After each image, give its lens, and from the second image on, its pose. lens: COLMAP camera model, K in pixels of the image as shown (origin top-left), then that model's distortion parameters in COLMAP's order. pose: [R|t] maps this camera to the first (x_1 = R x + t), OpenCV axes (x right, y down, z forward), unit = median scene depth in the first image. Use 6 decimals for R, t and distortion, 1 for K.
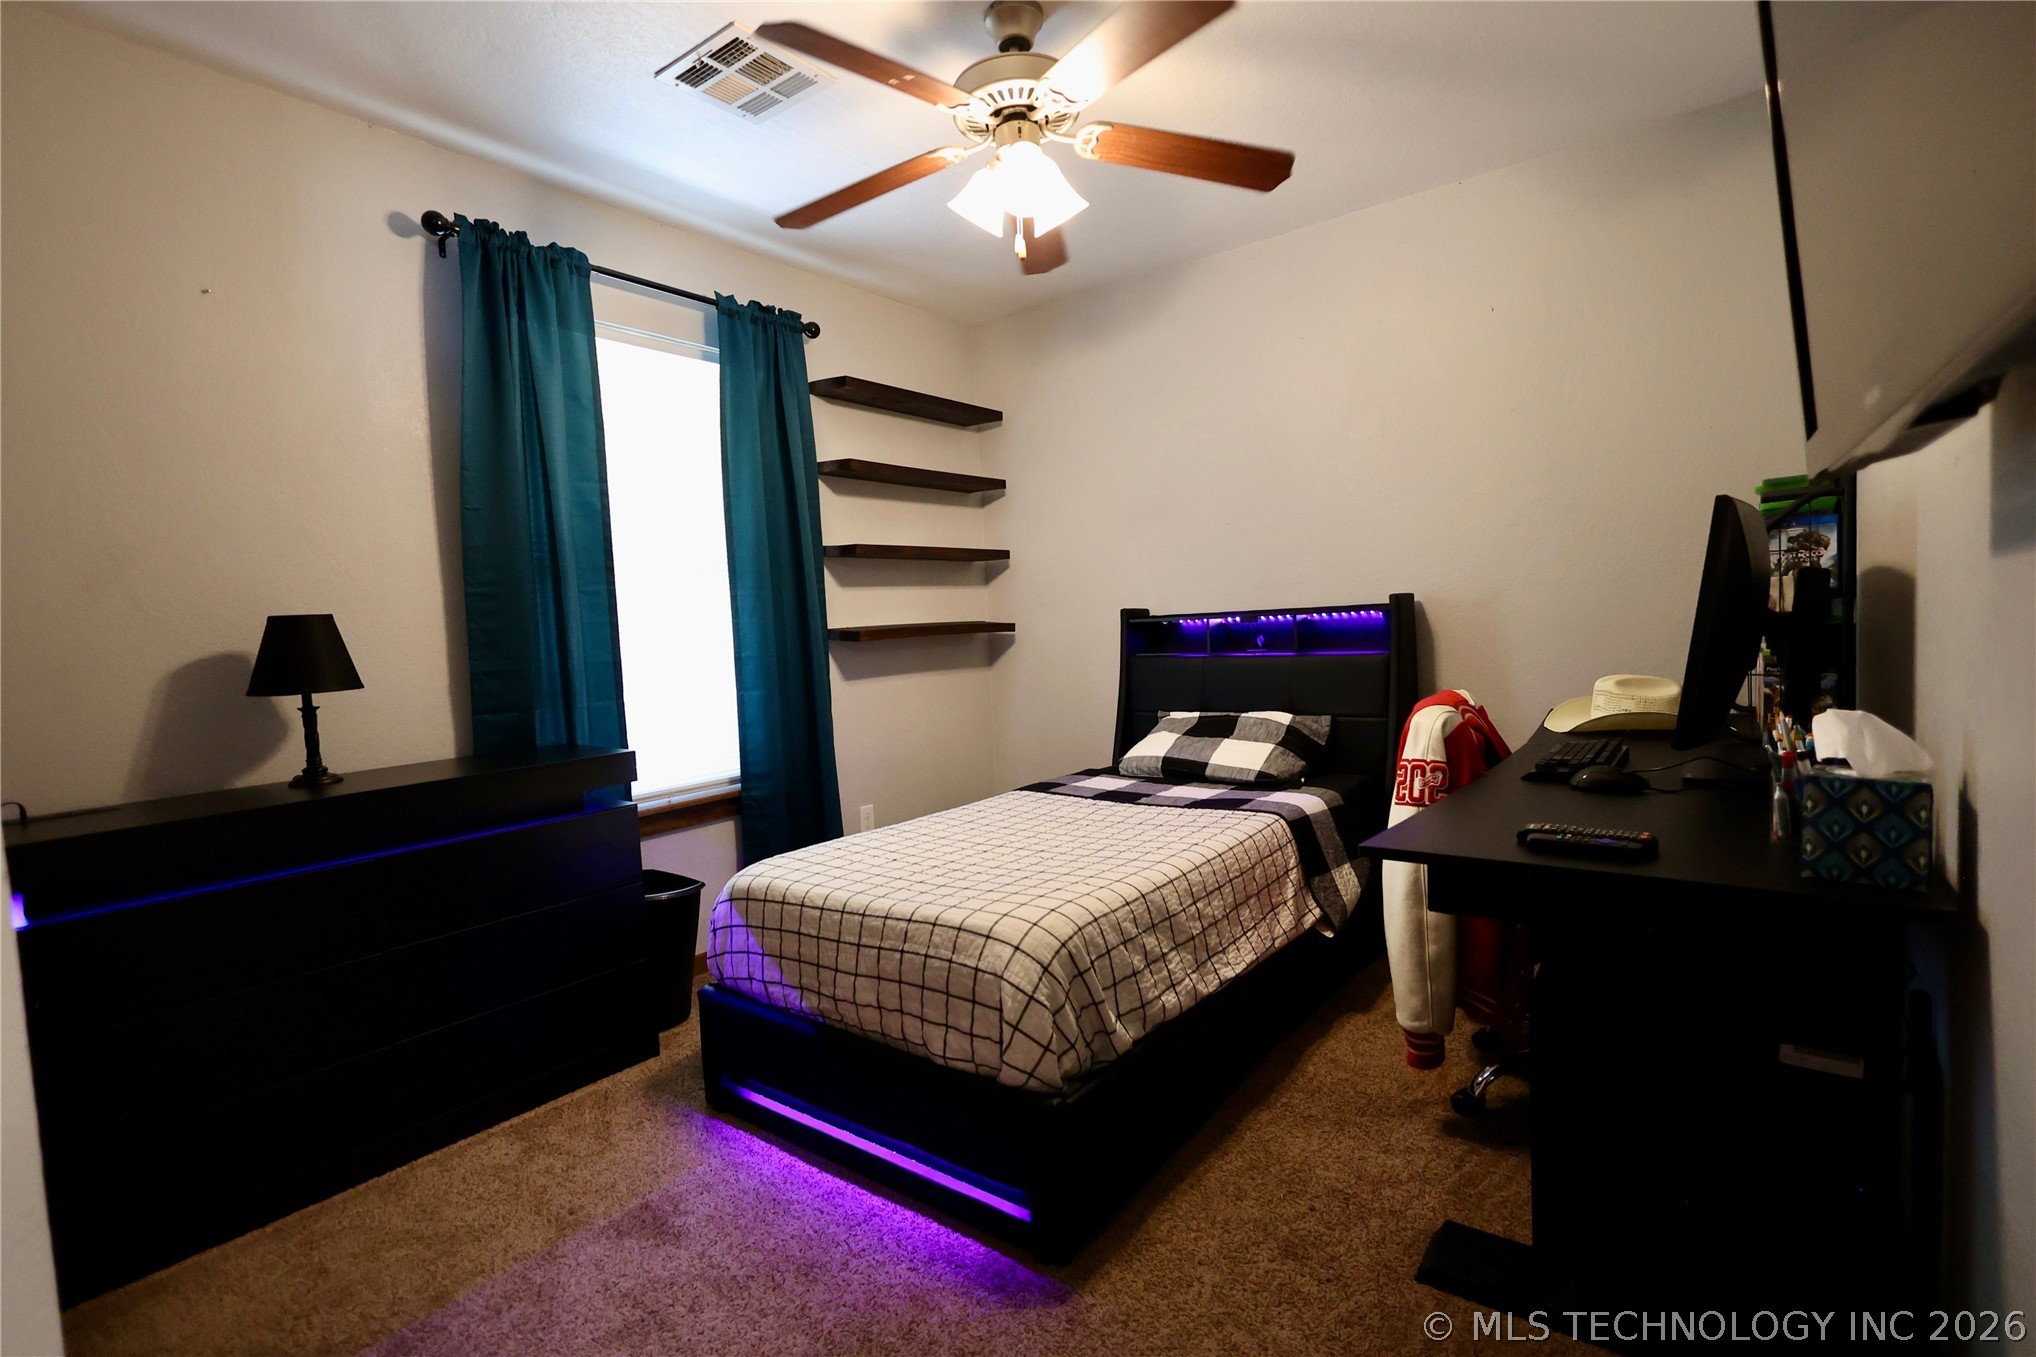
lens RADIAL K [[946.7, 0, 1025.1], [0, 946.7, 672.5], [0, 0, 1]] dist [0.000668, -0.000129]
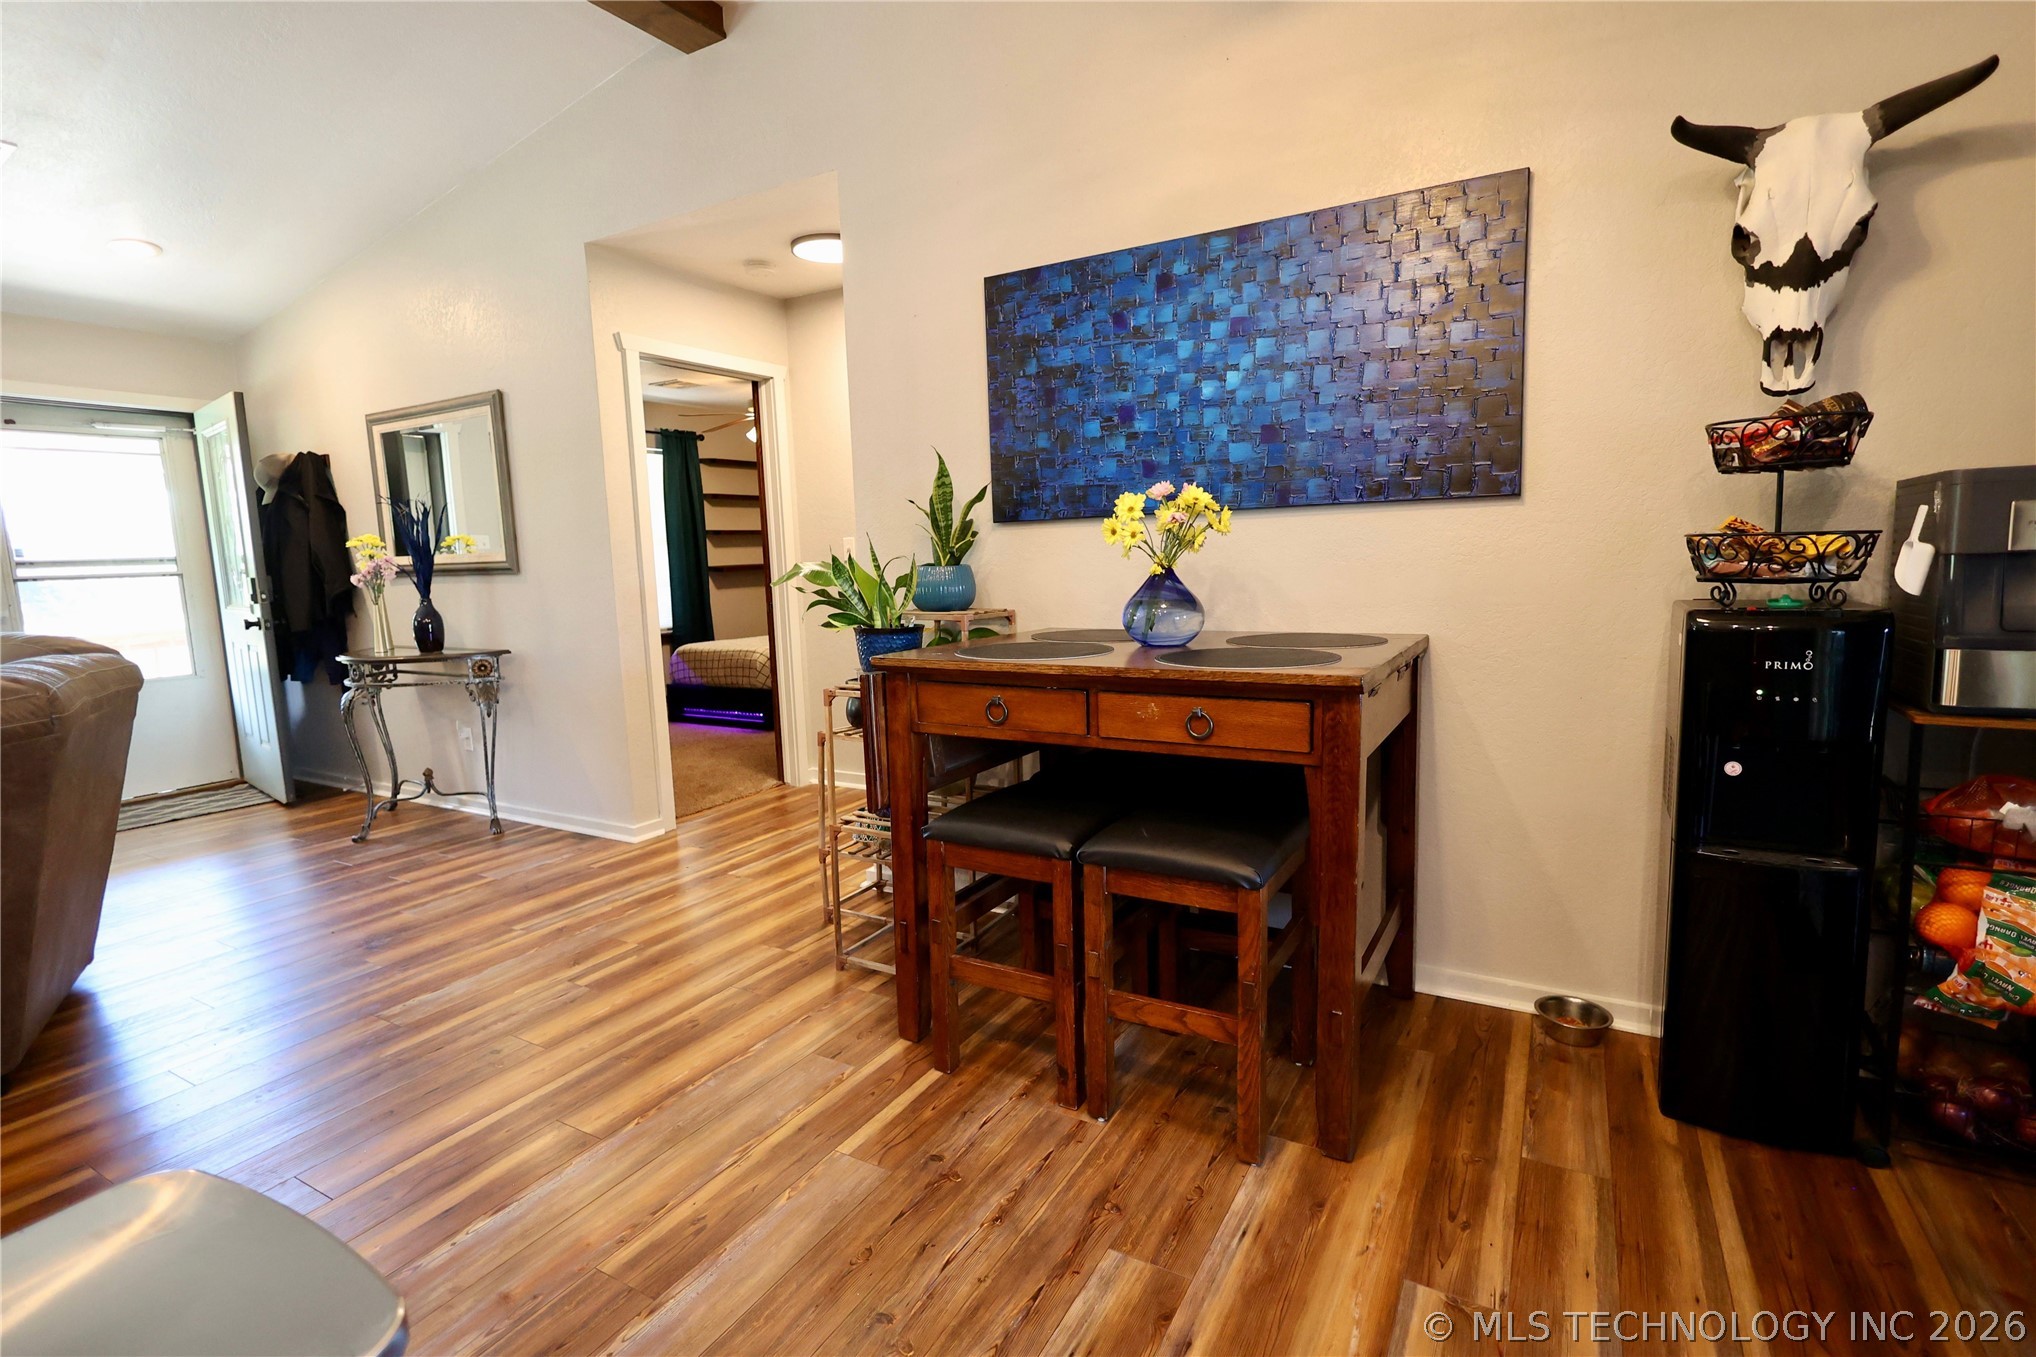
lens RADIAL K [[946.7, 0, 1012.3], [0, 946.7, 658.8], [0, 0, 1]] dist [0.000668, -0.000129]
pose [[0.994074, 0.006058, 0.108539, 0.304501], [-0.012791, 0.998028, 0.061446, 0.033683], [-0.107953, -0.062470, 0.992191, -1.508569]]
